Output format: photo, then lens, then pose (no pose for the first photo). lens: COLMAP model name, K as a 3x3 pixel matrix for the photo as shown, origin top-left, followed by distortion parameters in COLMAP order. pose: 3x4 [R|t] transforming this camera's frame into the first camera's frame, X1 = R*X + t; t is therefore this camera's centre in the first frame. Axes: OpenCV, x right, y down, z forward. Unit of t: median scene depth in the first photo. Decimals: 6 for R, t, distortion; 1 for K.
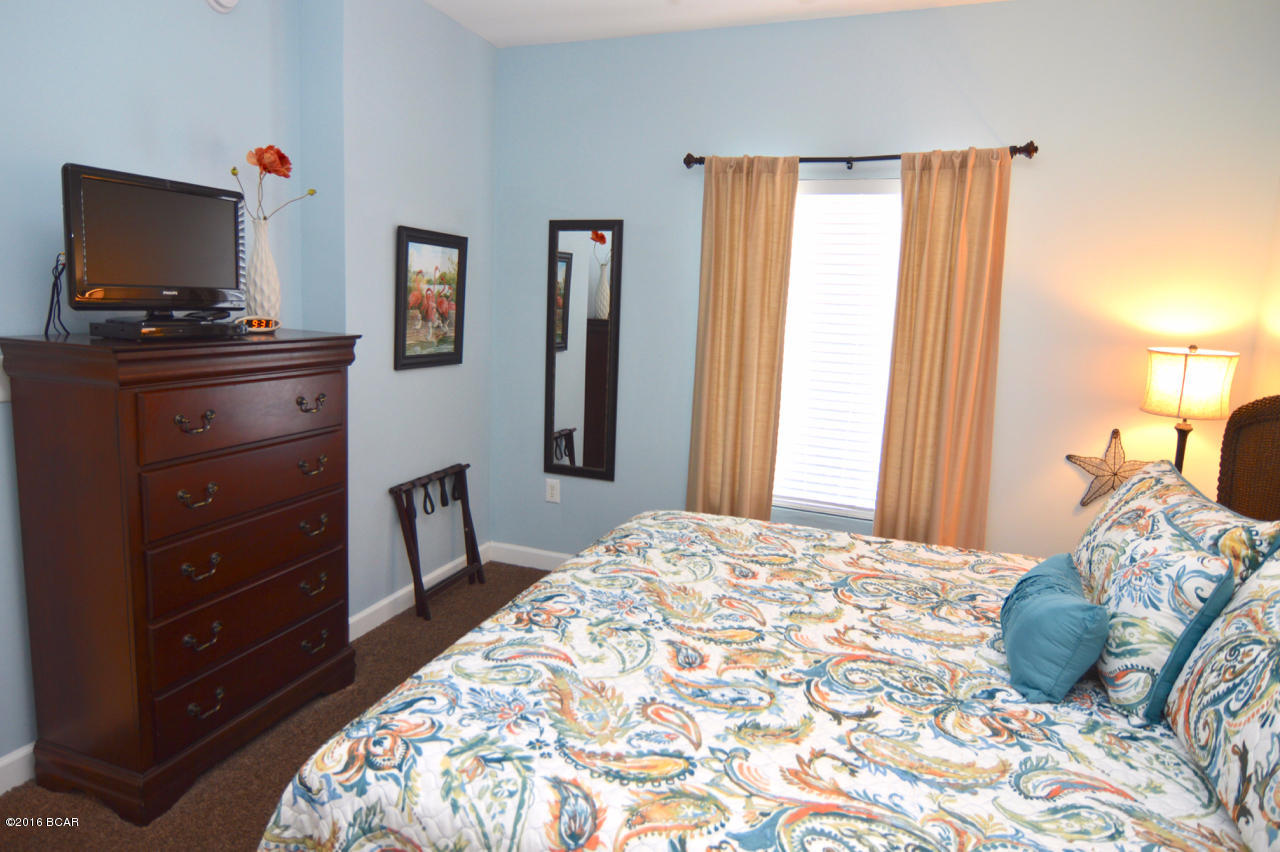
lens RADIAL K [[809.4, 0, 640.0], [0, 809.4, 426.0], [0, 0, 1]] dist [-0.009602, -0.003619]
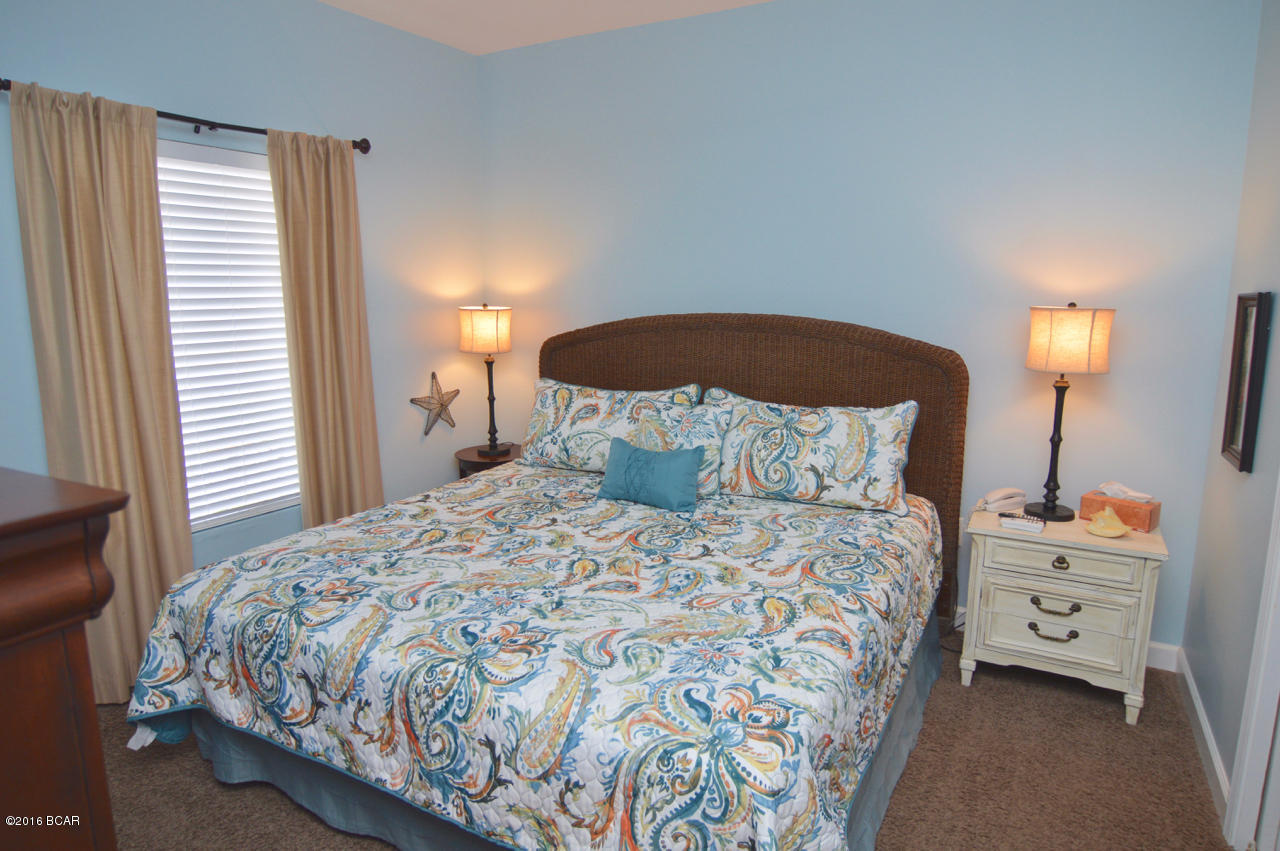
lens RADIAL K [[809.4, 0, 640.0], [0, 809.4, 425.5], [0, 0, 1]] dist [-0.009602, -0.003619]
pose [[0.088436, -0.208653, 0.973983, -1.089930], [0.165651, 0.967279, 0.192176, -0.173609], [-0.982211, 0.144346, 0.120105, 0.822808]]
